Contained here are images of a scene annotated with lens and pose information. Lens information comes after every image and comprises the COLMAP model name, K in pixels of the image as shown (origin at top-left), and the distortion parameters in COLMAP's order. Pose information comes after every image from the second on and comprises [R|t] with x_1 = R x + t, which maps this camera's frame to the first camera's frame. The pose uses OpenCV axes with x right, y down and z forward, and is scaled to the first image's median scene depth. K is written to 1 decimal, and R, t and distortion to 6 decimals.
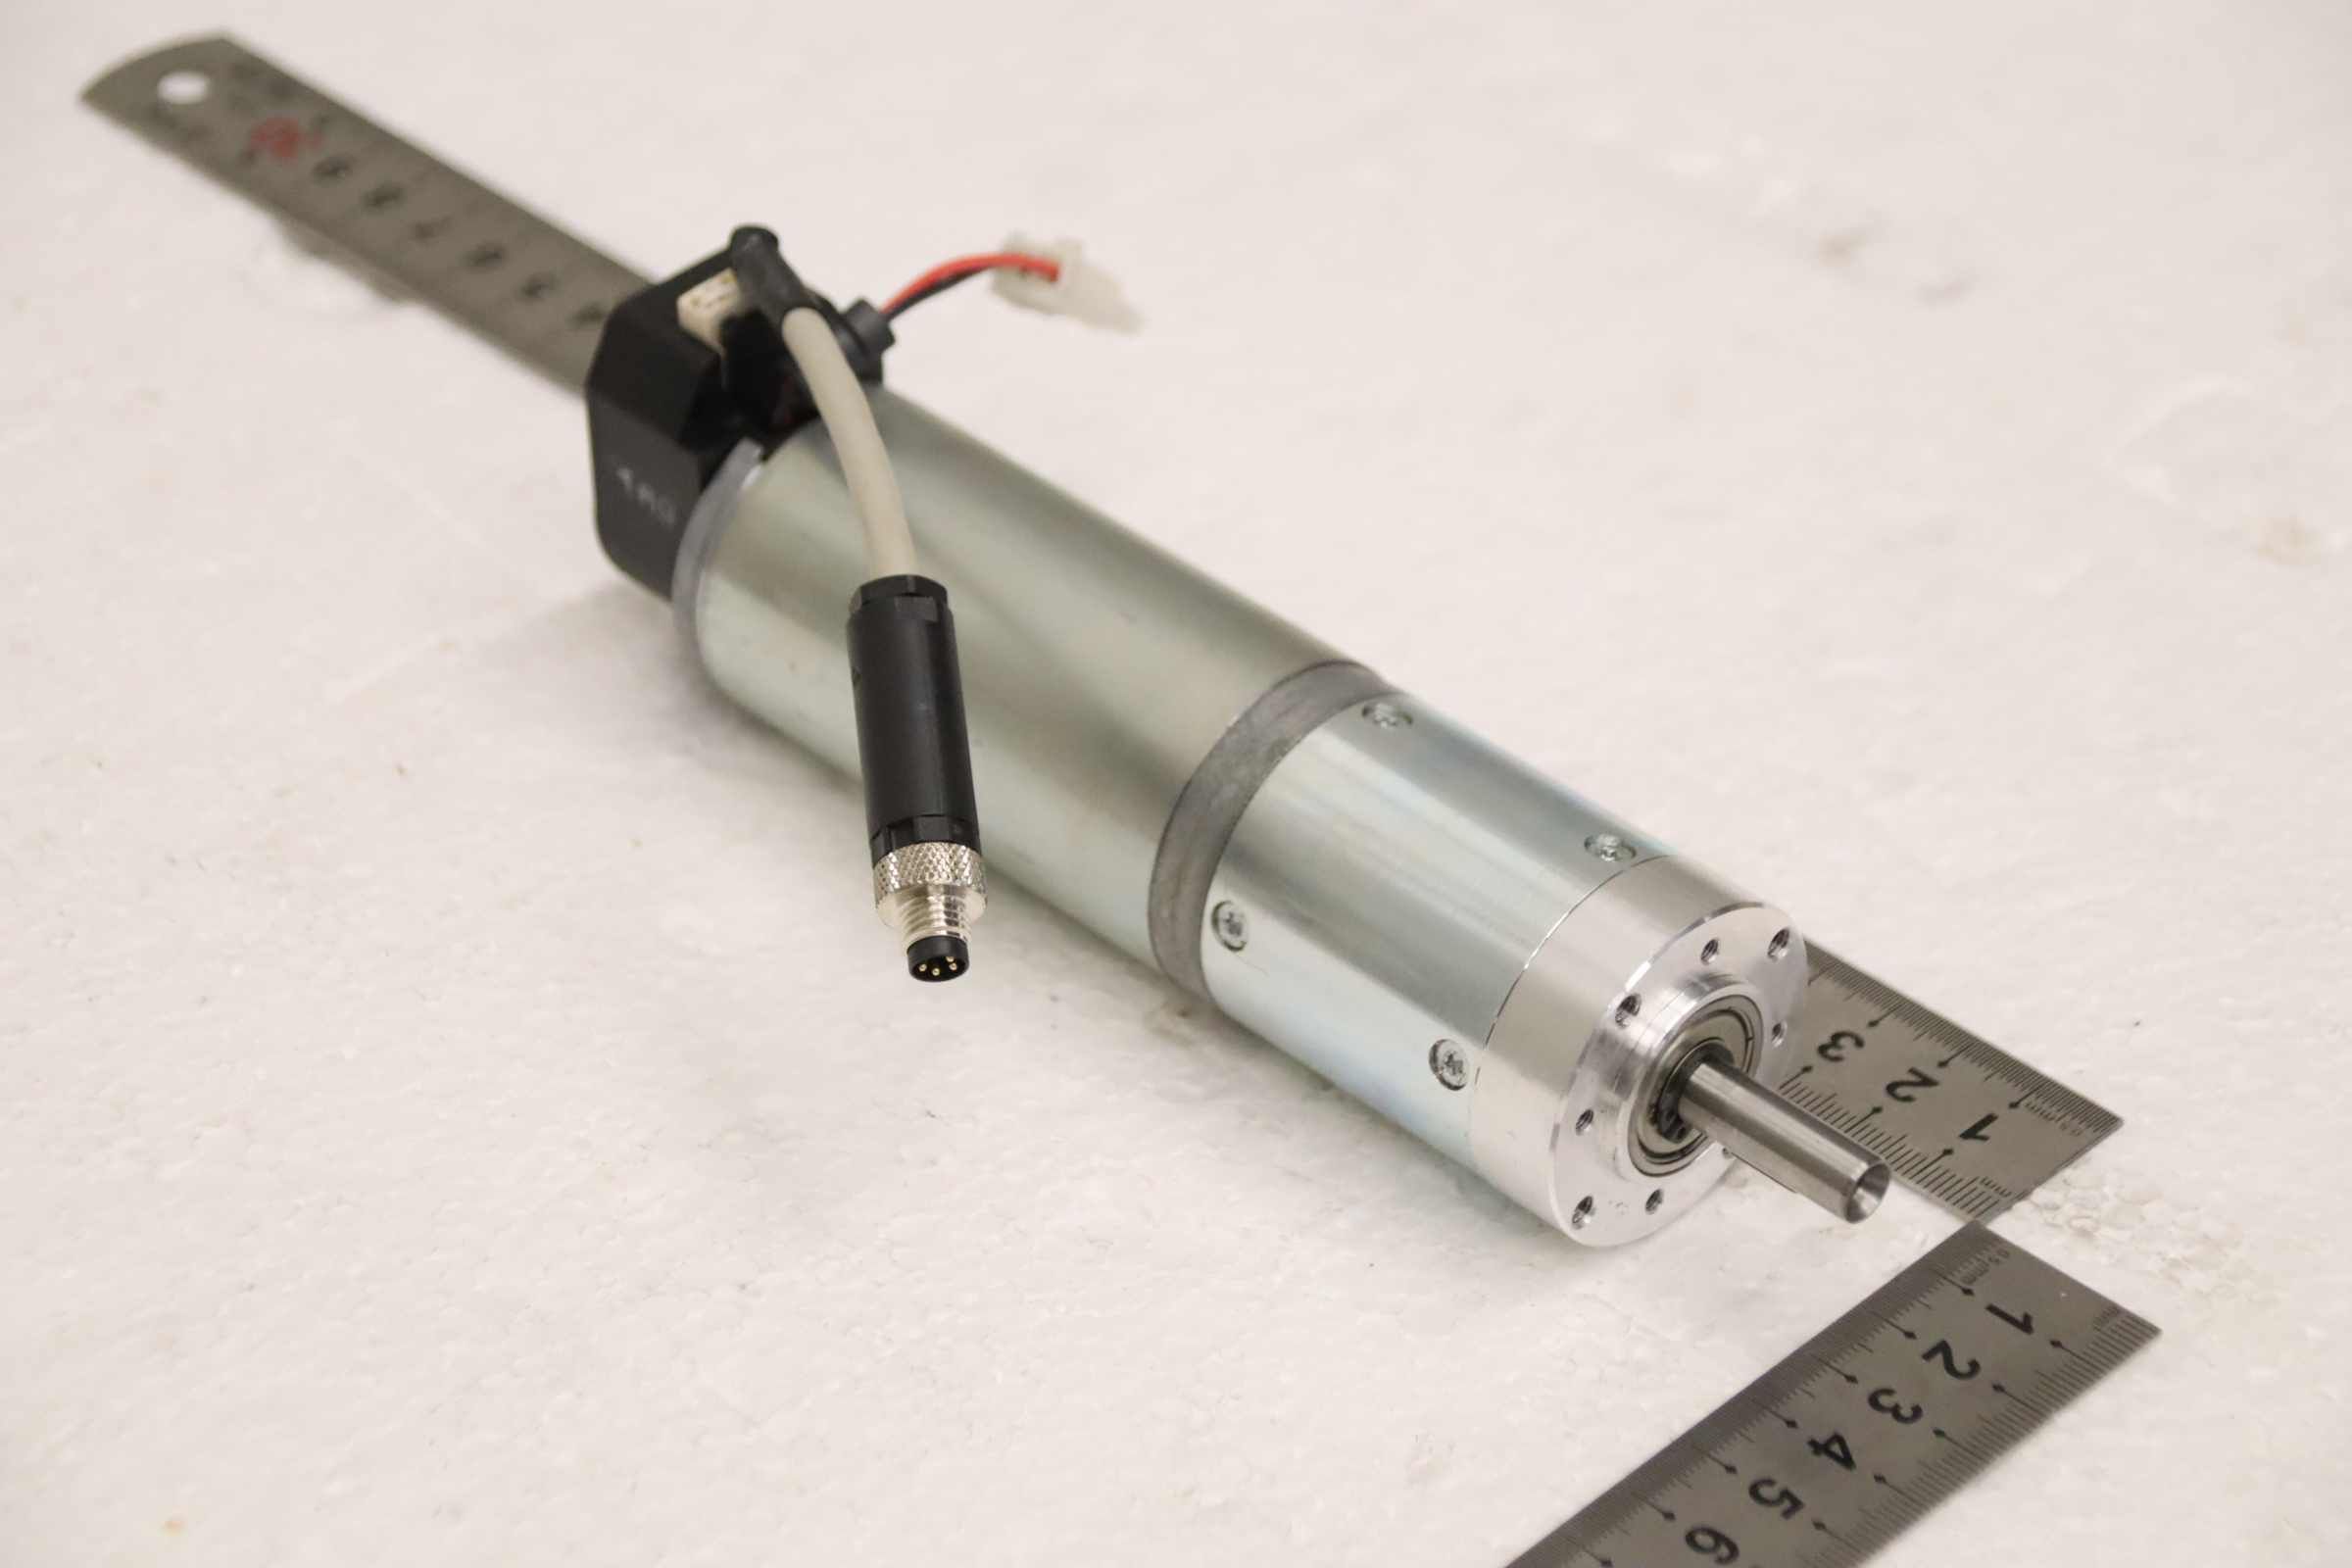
lens RADIAL K [[6976.5, 0, 1176.0], [0, 6976.5, 784.0], [0, 0, 1]] dist [0.452049, 0.335241]
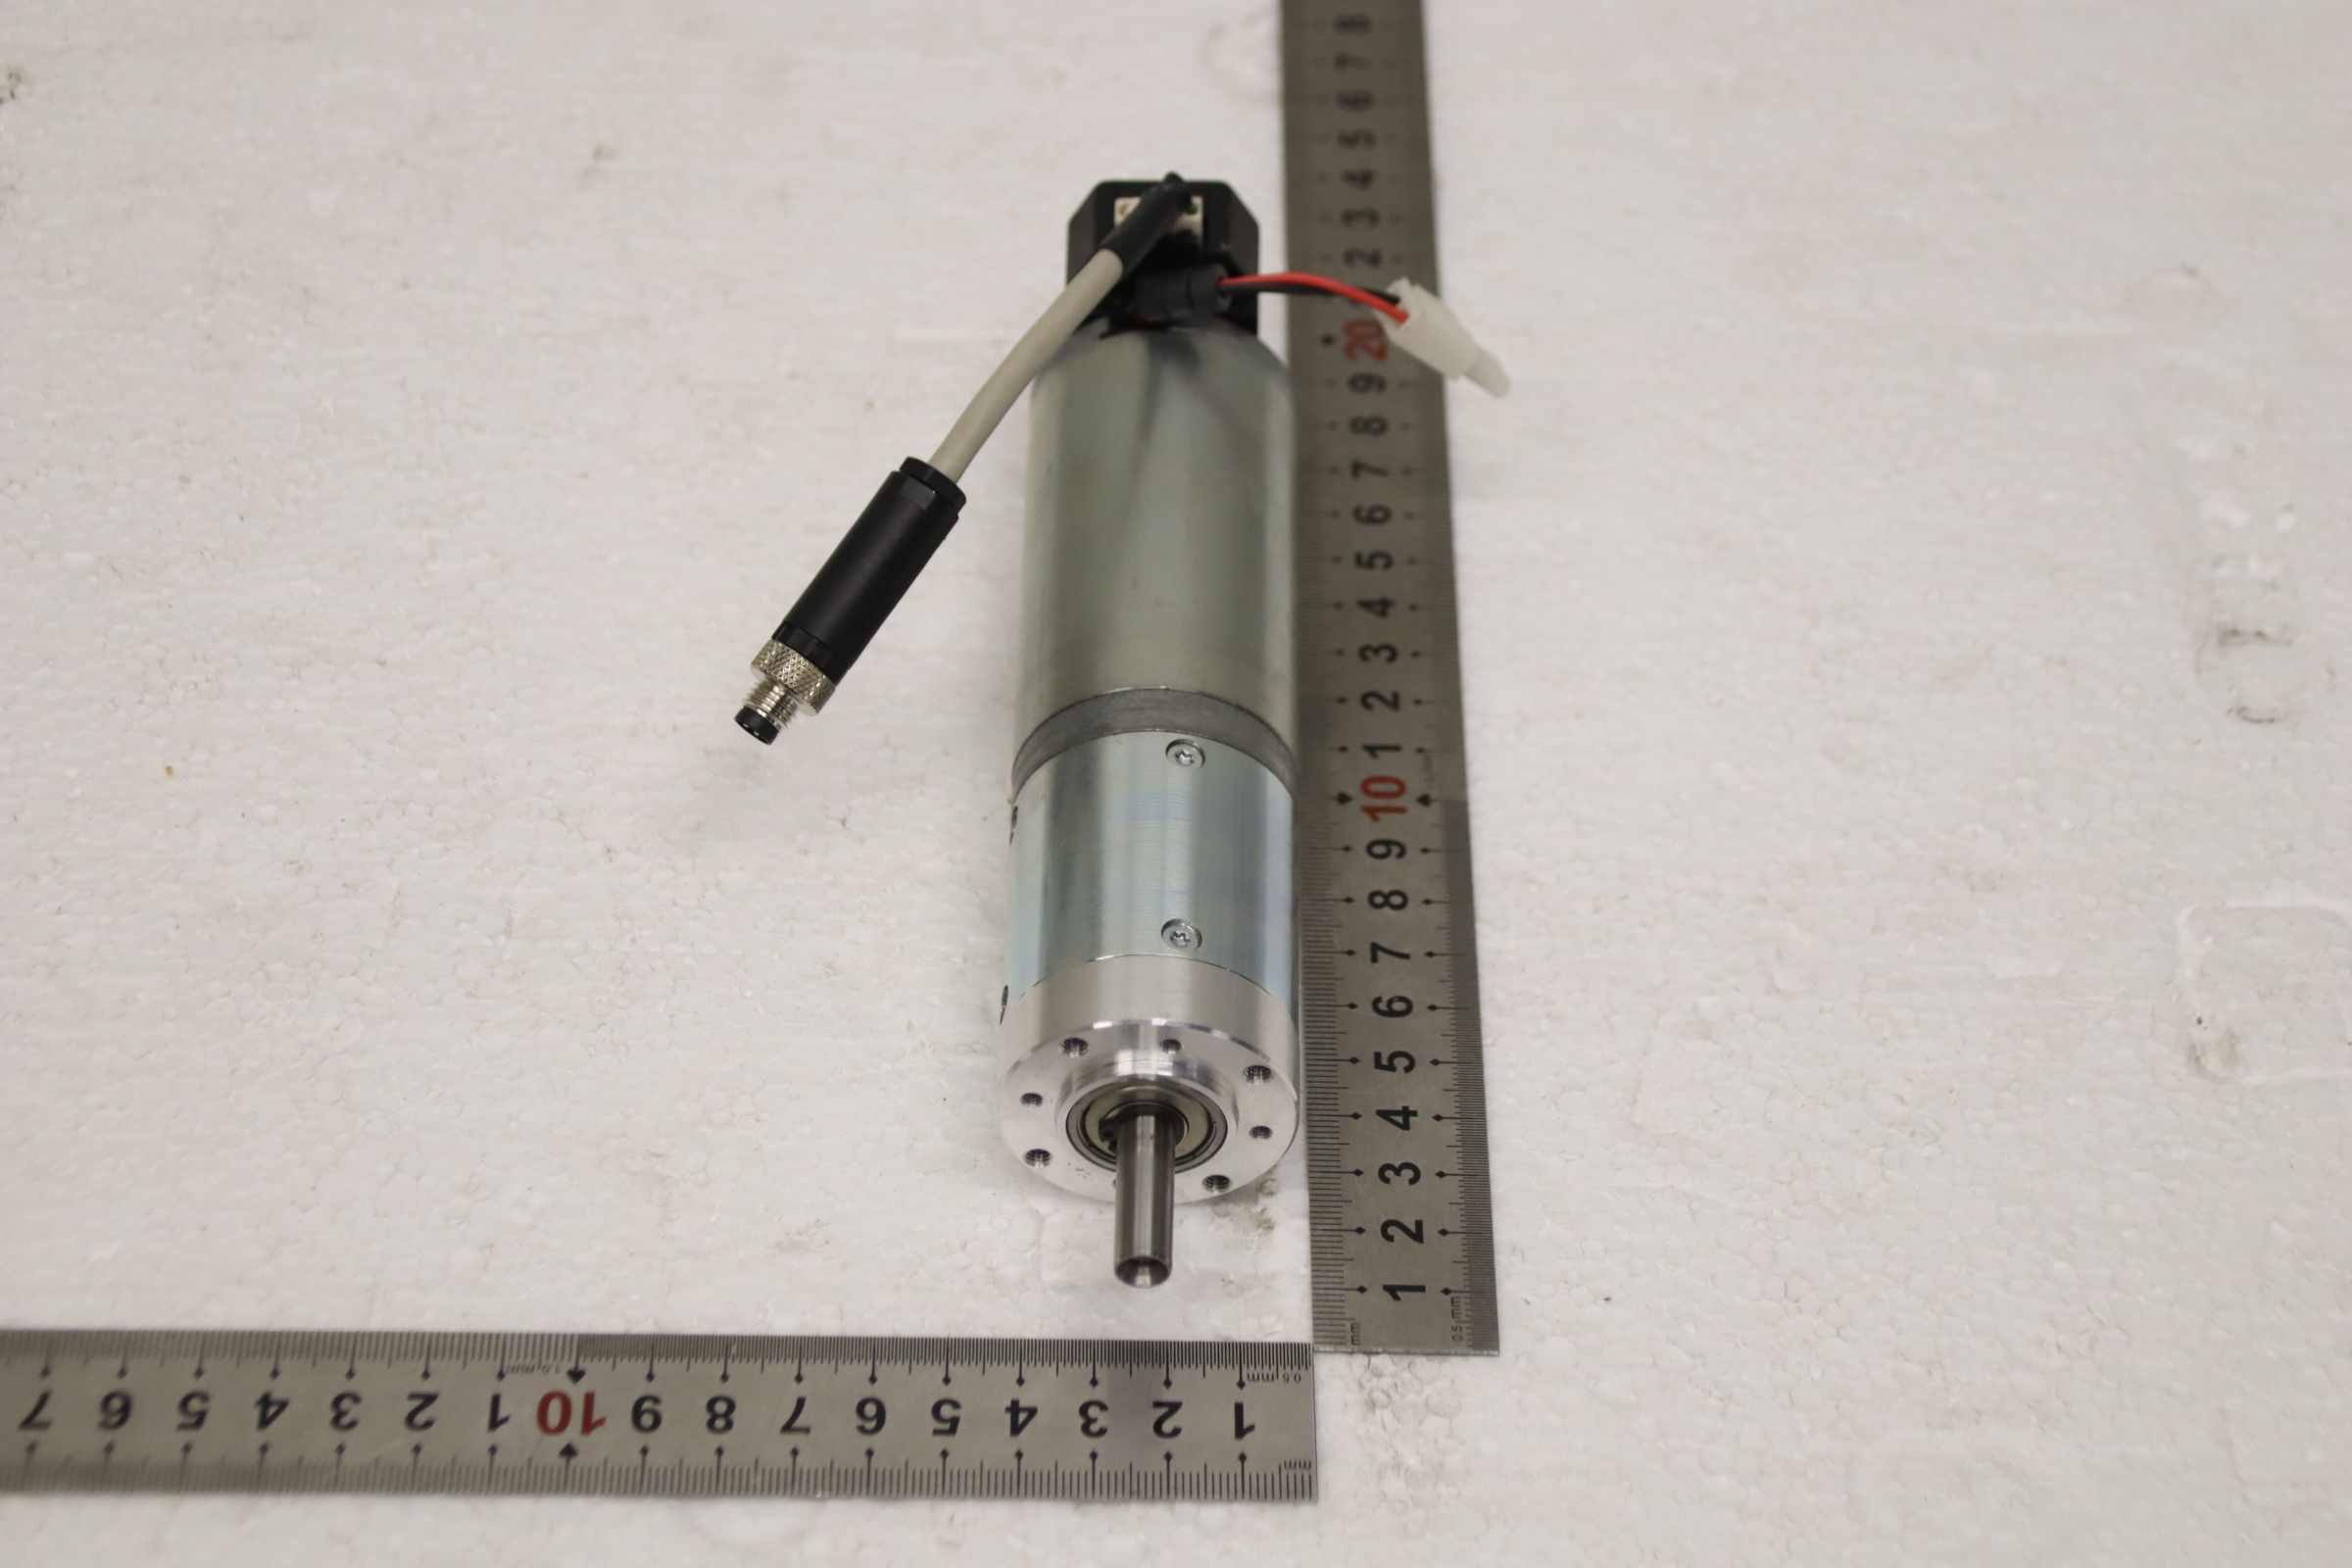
lens RADIAL K [[4826.2, 0, 1176.0], [0, 4826.2, 784.0], [0, 0, 1]] dist [0.238154, 0.205513]
pose [[0.679955, 0.550021, -0.484911, 0.467562], [-0.436676, 0.834999, 0.334799, -0.306683], [0.589047, -0.015899, 0.807943, 0.276823]]
